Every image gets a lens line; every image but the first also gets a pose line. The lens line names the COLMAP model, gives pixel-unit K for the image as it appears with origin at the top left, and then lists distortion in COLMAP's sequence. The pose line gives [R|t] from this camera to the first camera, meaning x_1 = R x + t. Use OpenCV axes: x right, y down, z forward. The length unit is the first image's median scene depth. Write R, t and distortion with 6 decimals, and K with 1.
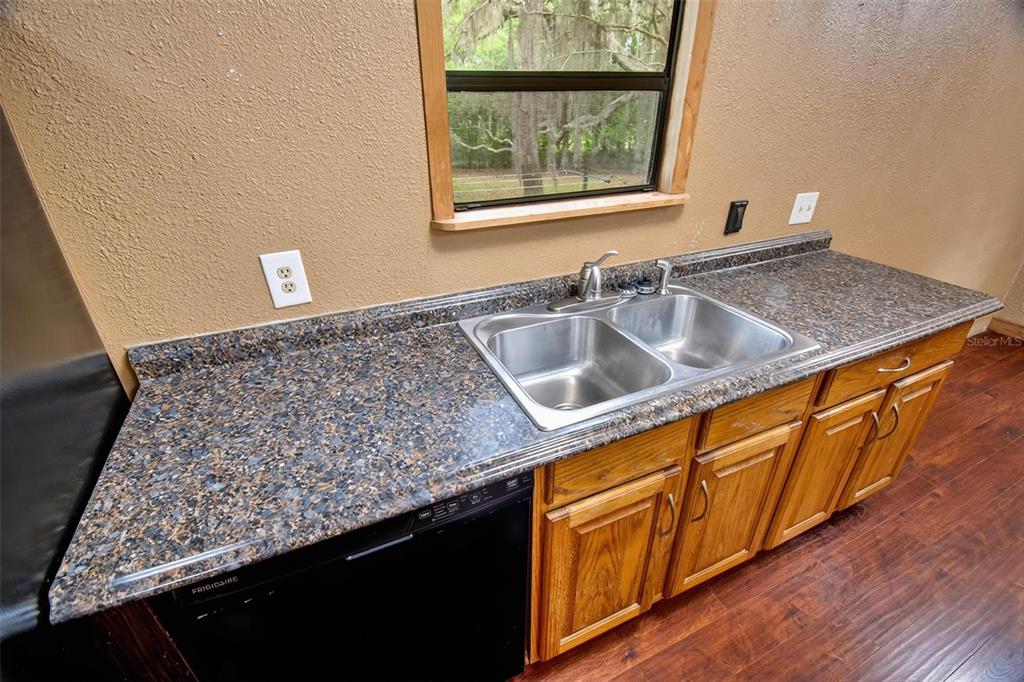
lens RADIAL K [[452.4, 0, 508.6], [0, 452.4, 340.8], [0, 0, 1]] dist [0.018627, -0.022473]
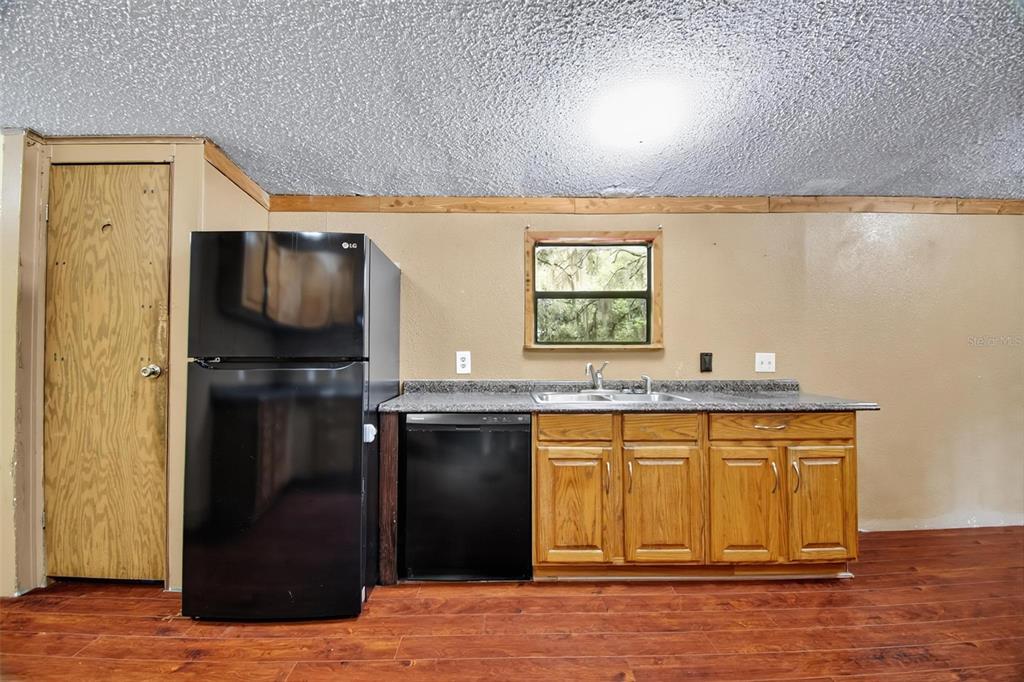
lens RADIAL K [[452.4, 0, 508.6], [0, 452.4, 340.8], [0, 0, 1]] dist [0.018627, -0.022473]
pose [[0.917064, -0.001392, -0.398737, 0.630641], [-0.195554, 0.869905, -0.452795, 0.723280], [0.347494, 0.493217, 0.797487, -0.823138]]
